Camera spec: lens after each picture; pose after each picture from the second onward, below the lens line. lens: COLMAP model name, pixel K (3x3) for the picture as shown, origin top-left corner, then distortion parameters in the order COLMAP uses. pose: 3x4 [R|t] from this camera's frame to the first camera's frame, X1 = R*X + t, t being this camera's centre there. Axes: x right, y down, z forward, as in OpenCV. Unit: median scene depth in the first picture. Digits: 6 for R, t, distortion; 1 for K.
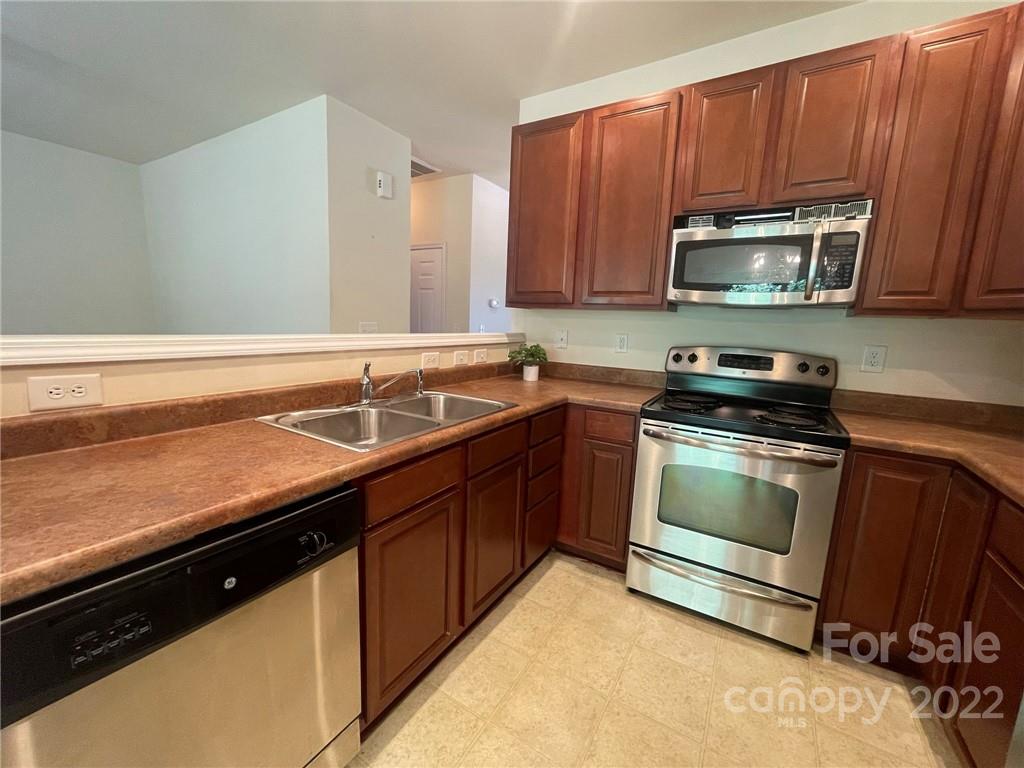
lens RADIAL K [[417.0, 0, 508.5], [0, 417.0, 383.1], [0, 0, 1]] dist [-0.001606, 0.000290]
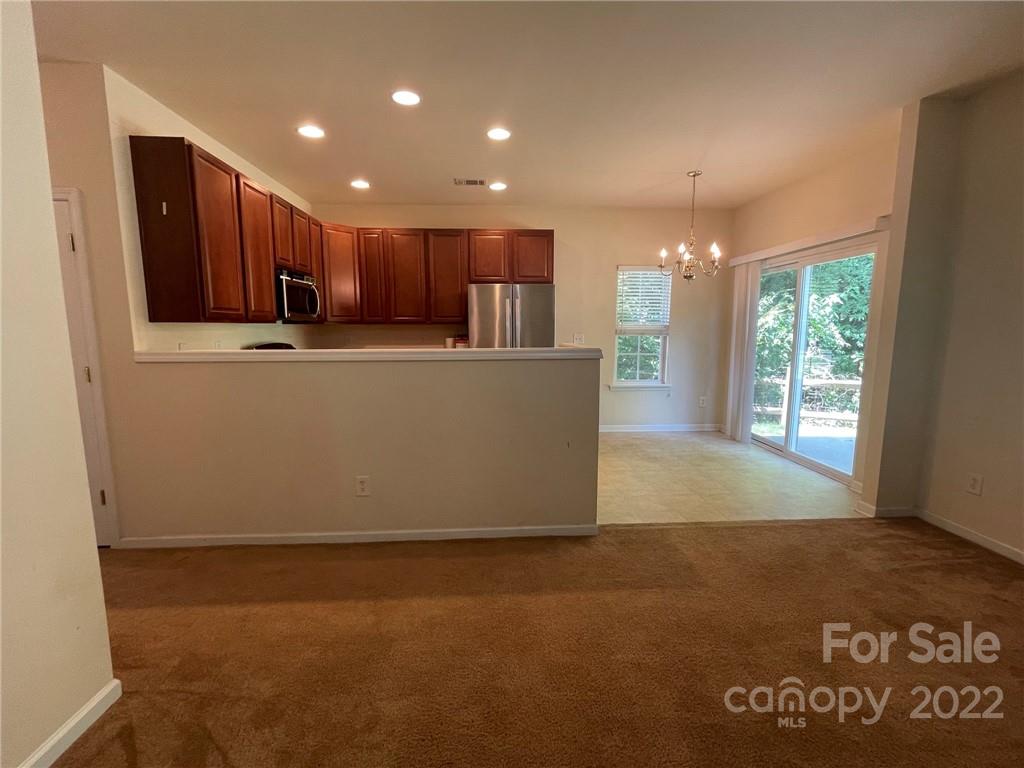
lens RADIAL K [[443.2, 0, 512.0], [0, 443.2, 384.0], [0, 0, 1]] dist [0.001559, 0.000214]
pose [[-0.574360, -0.143915, 0.805853, -1.720827], [0.104553, 0.963466, 0.246581, -0.305905], [-0.811898, 0.225881, -0.538330, 1.367389]]
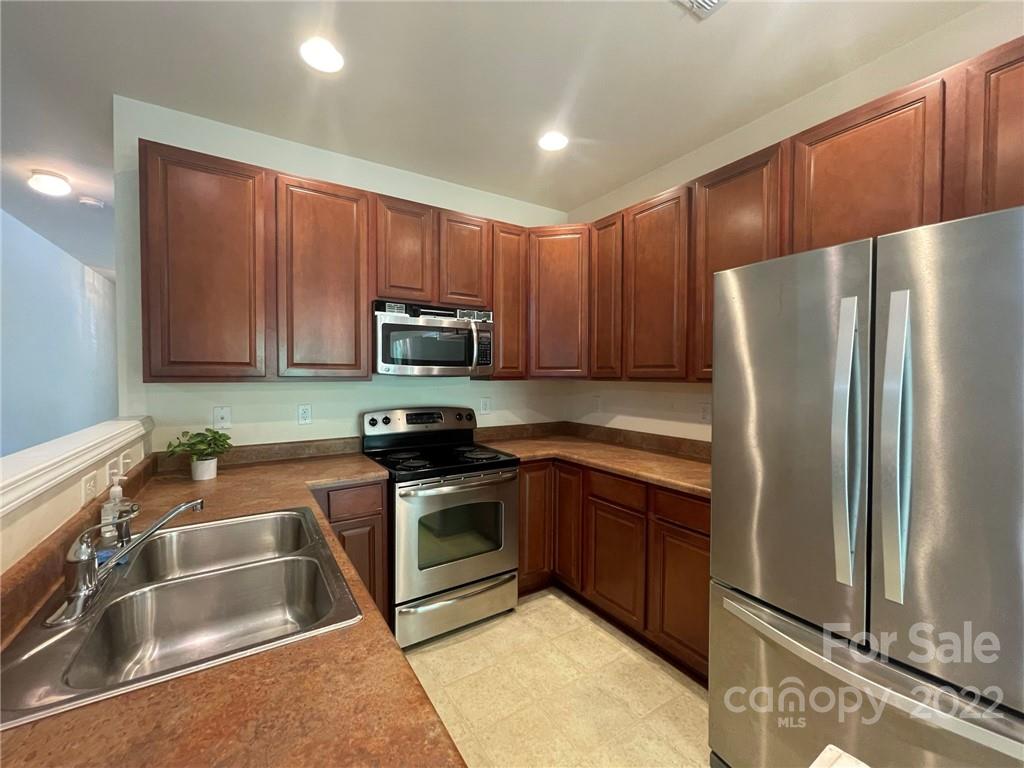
lens RADIAL K [[417.0, 0, 508.5], [0, 417.0, 383.1], [0, 0, 1]] dist [-0.001606, 0.000290]
pose [[0.436938, -0.057958, 0.897622, -0.497575], [0.151644, 0.988385, -0.009997, -0.115246], [-0.886617, 0.140487, 0.440652, 0.217640]]
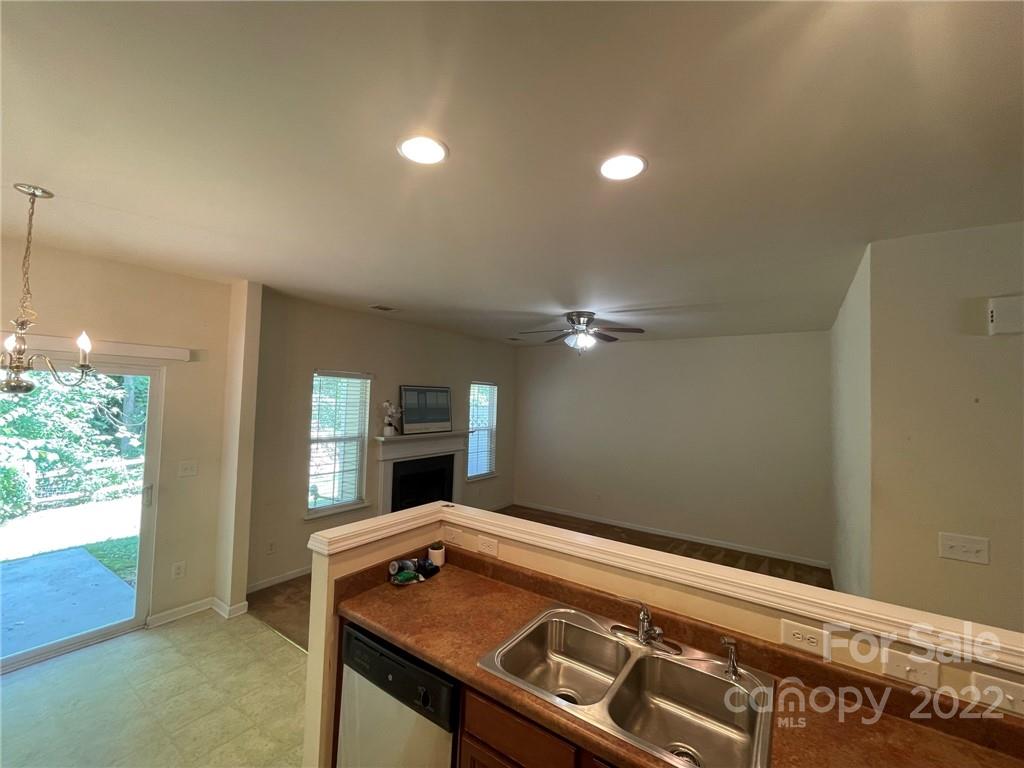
lens RADIAL K [[417.0, 0, 508.5], [0, 417.0, 383.1], [0, 0, 1]] dist [-0.001606, 0.000290]
pose [[-0.053614, -0.077620, -0.995540, 0.552298], [-0.181079, 0.981201, -0.066750, -0.343995], [0.982006, 0.176693, -0.066661, 0.579929]]
